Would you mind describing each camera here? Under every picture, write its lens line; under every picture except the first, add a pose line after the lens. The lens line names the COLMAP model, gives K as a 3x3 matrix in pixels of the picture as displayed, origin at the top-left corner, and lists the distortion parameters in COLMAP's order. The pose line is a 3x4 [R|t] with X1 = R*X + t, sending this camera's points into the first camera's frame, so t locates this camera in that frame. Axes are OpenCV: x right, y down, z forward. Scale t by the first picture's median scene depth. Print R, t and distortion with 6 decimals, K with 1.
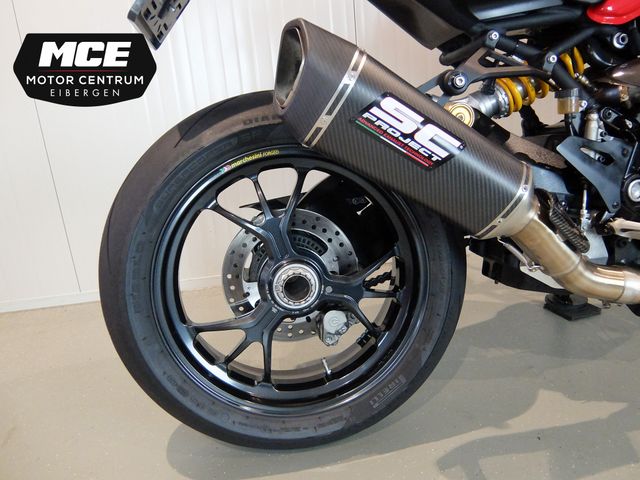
lens RADIAL K [[516.5, 0, 320.0], [0, 516.5, 240.0], [0, 0, 1]] dist [-0.034506, -0.000661]
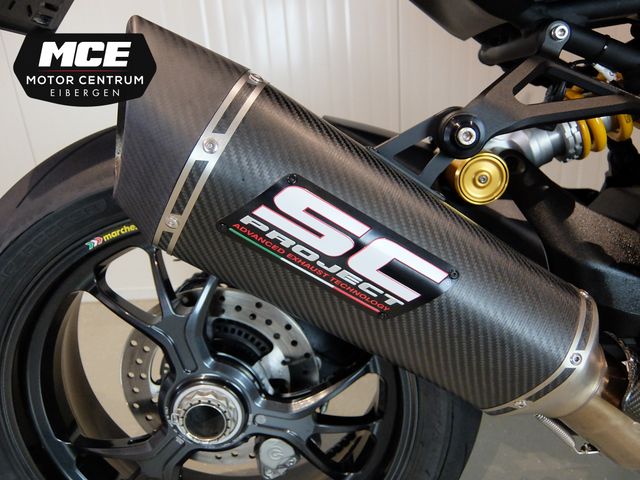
lens RADIAL K [[516.5, 0, 320.0], [0, 516.5, 240.0], [0, 0, 1]] dist [-0.034506, -0.000661]
pose [[0.986780, 0.073660, -0.144361, 0.190413], [-0.059783, 0.993367, 0.098220, -0.226106], [0.150638, -0.088291, 0.984638, 0.423531]]
